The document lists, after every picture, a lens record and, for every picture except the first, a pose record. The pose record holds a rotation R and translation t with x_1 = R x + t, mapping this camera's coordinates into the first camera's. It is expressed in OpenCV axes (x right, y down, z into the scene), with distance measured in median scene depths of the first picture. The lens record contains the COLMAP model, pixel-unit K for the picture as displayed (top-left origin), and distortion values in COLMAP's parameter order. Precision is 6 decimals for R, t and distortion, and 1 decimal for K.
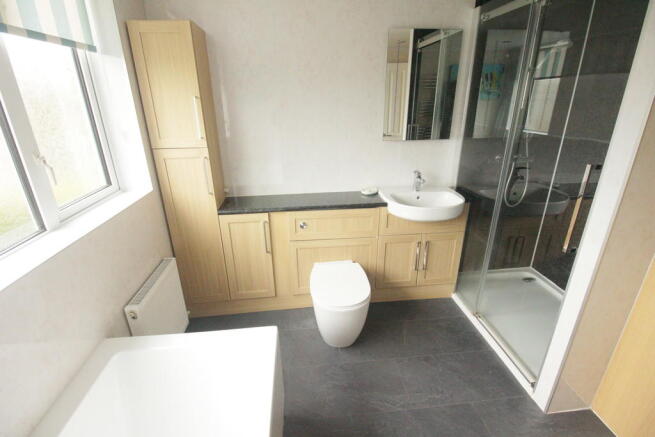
lens RADIAL K [[315.9, 0, 327.5], [0, 315.9, 218.5], [0, 0, 1]] dist [-0.002196, -0.000407]
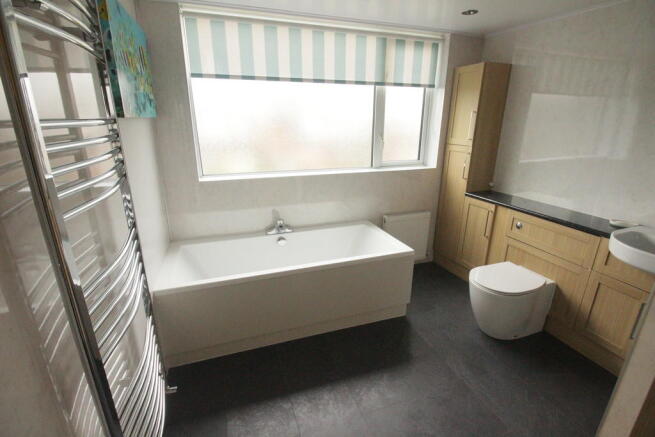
lens RADIAL K [[309.9, 0, 327.5], [0, 309.9, 218.5], [0, 0, 1]] dist [-0.000578, -0.000299]
pose [[0.243416, 0.313346, -0.917912, 0.773916], [-0.361699, 0.907436, 0.213853, 0.008442], [0.899957, 0.279953, 0.334221, 0.024519]]
